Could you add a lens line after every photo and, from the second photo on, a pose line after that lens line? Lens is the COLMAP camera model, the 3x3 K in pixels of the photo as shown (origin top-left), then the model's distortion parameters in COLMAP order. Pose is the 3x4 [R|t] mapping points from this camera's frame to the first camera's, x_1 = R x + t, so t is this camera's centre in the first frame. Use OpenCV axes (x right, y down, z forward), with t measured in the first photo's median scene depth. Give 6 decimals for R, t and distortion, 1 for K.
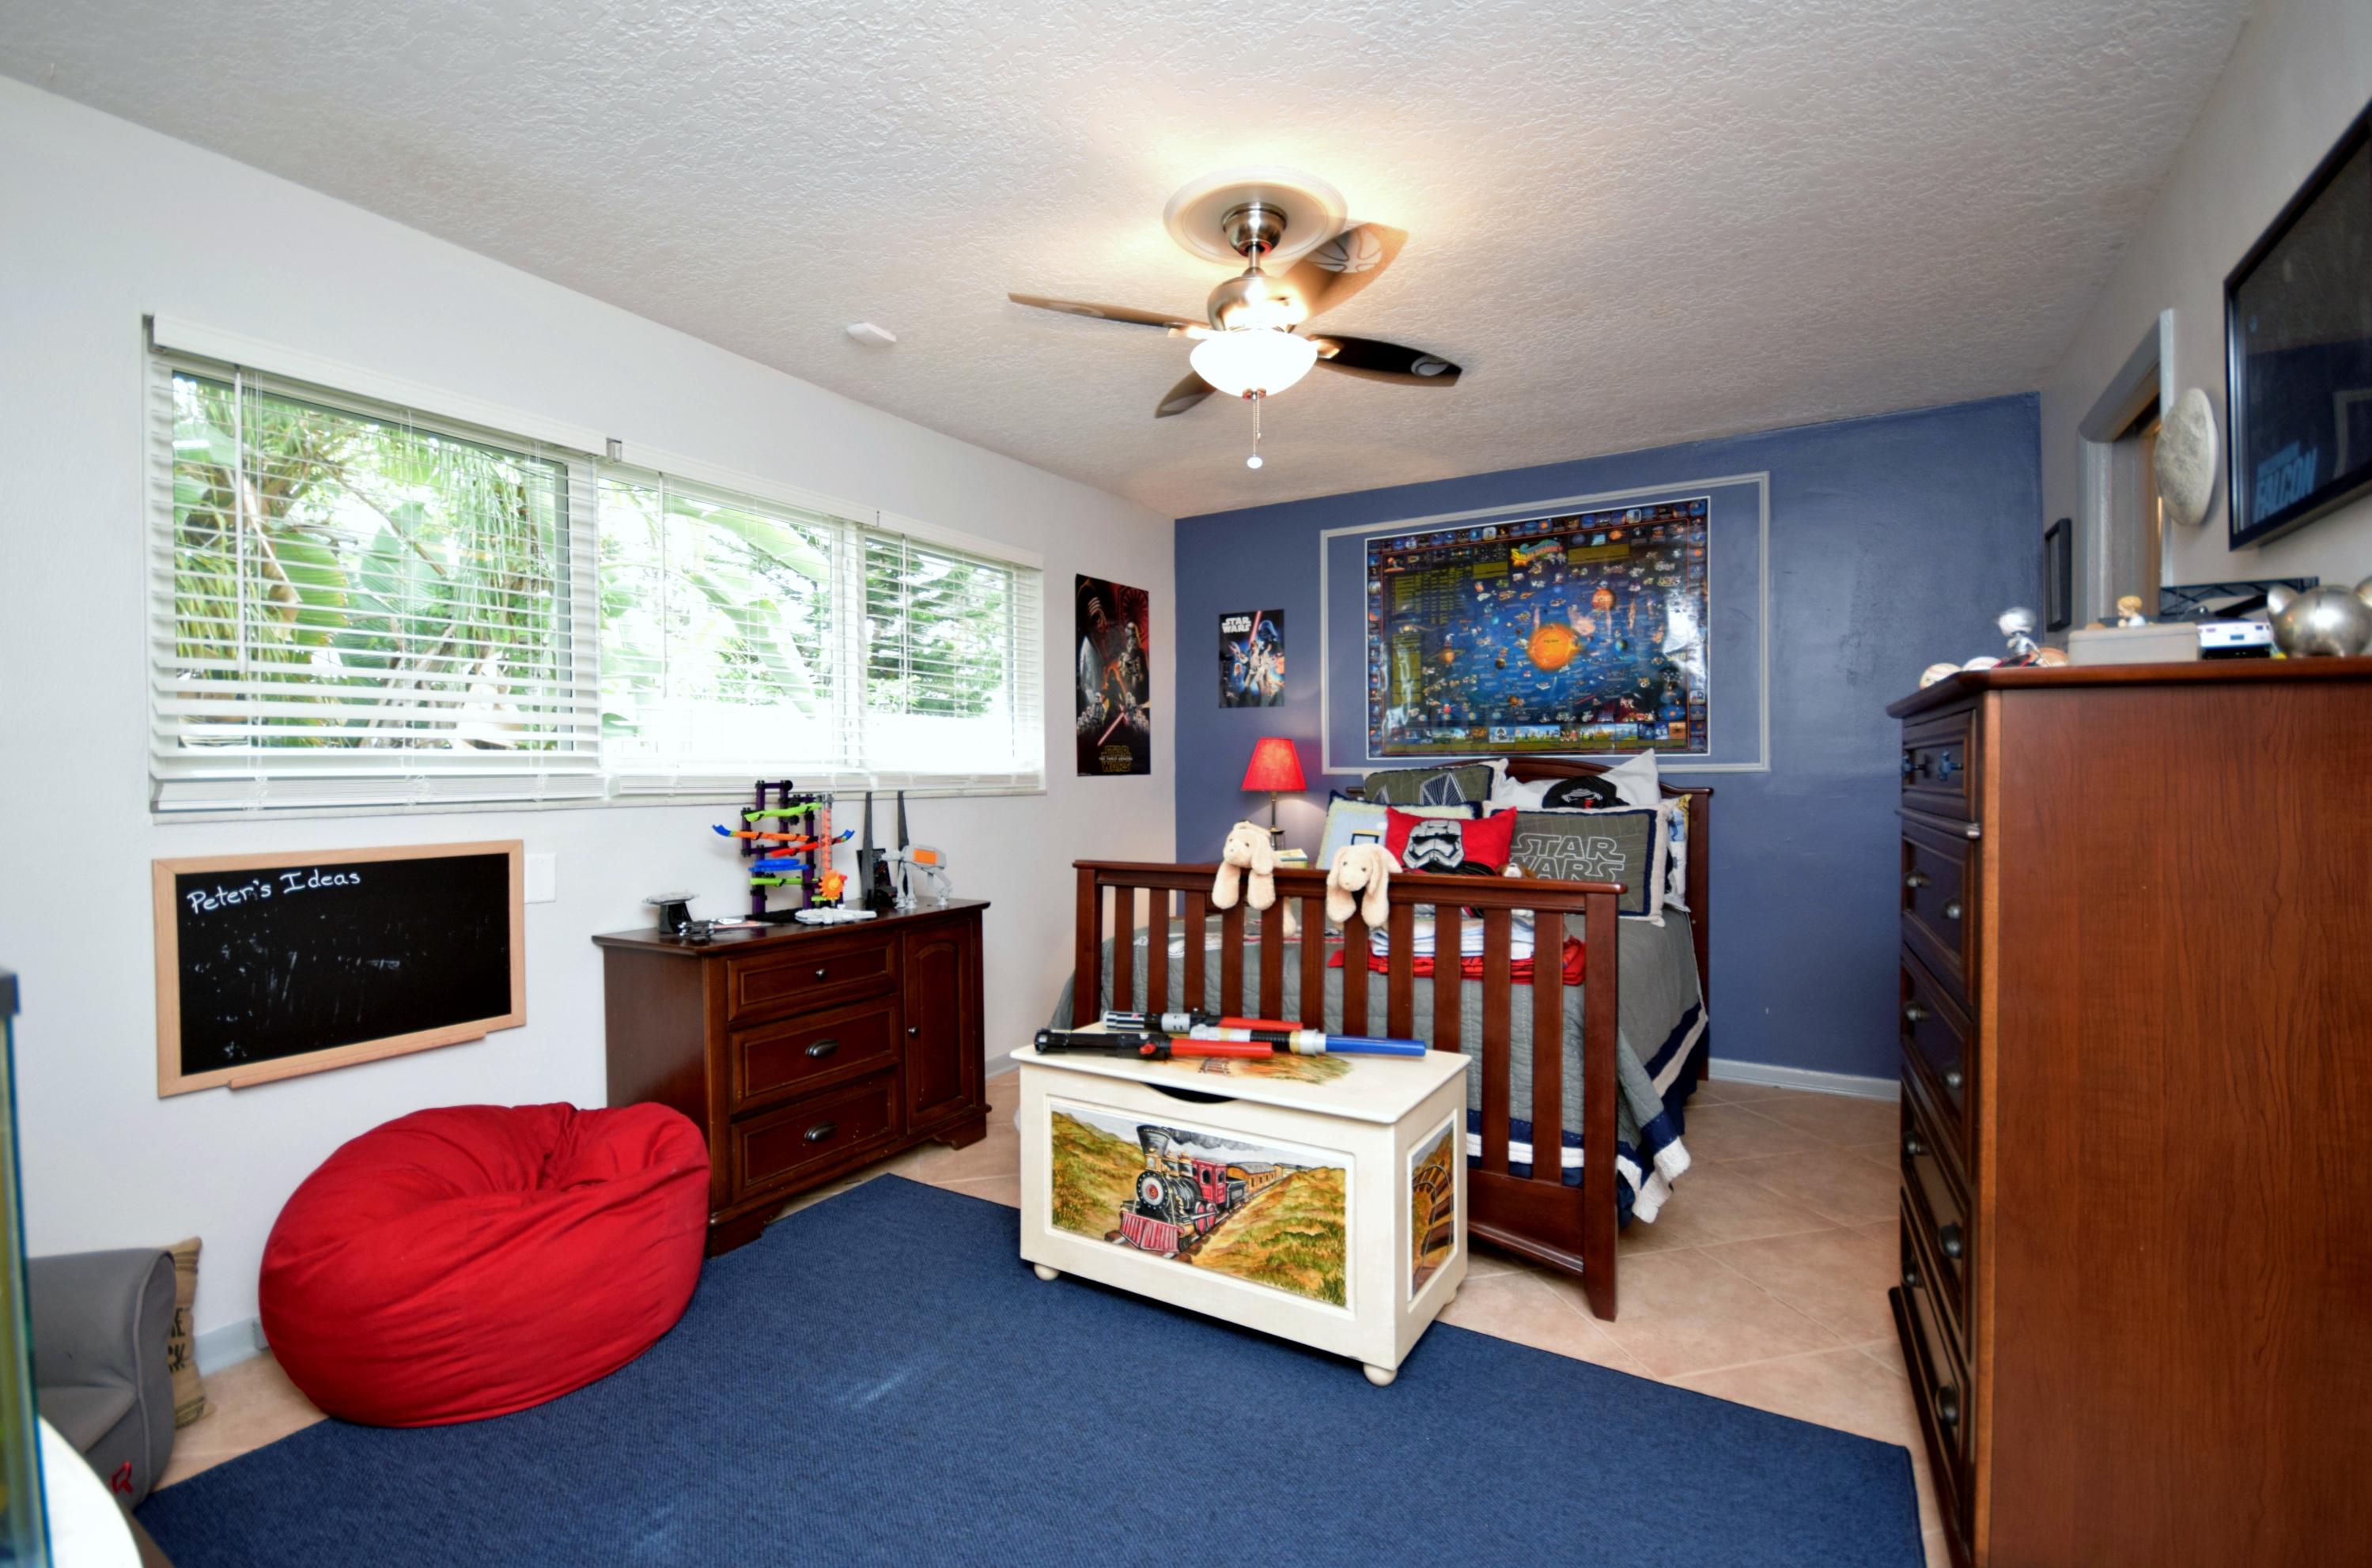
lens RADIAL K [[1059.5, 0, 1187.2], [0, 1059.5, 789.5], [0, 0, 1]] dist [0.001438, 0.000018]
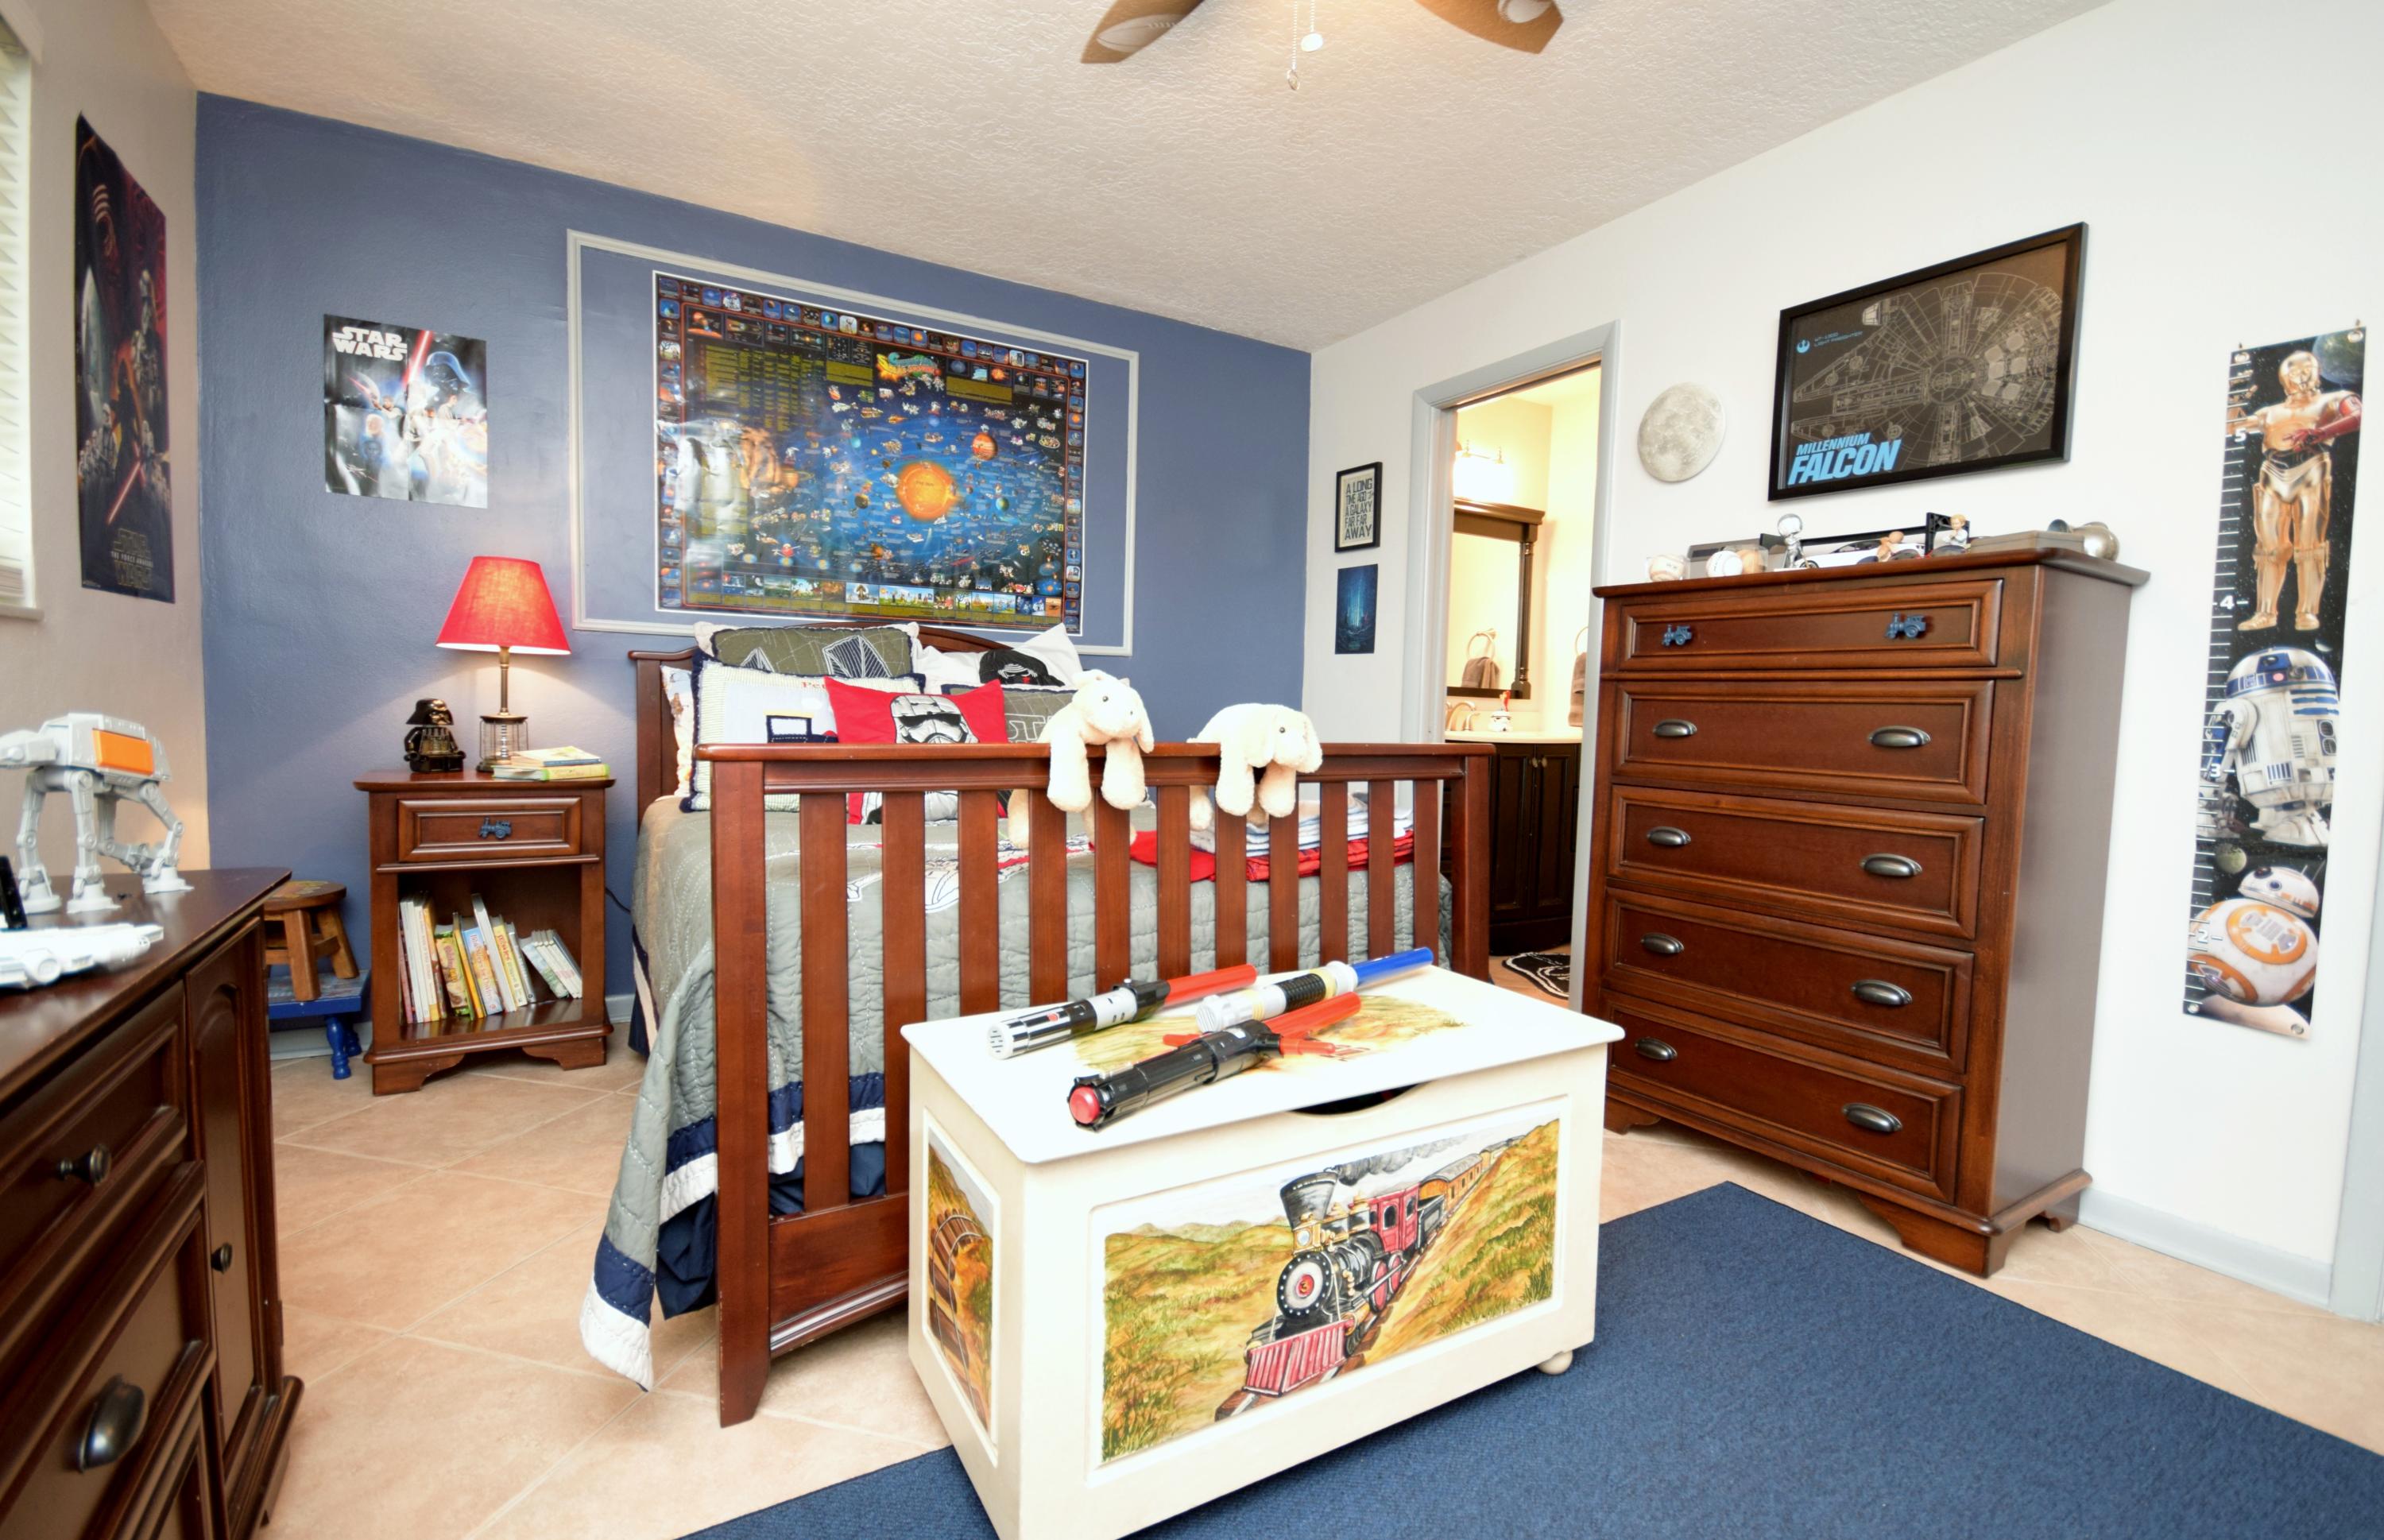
lens RADIAL K [[1079.9, 0, 1193.4], [0, 1079.9, 775.3], [0, 0, 1]] dist [0.002498, -0.001514]
pose [[0.464219, -0.041558, 0.884745, -0.319067], [-0.014370, 0.998414, 0.054437, 0.037591], [-0.885604, -0.037984, 0.462885, 0.438457]]
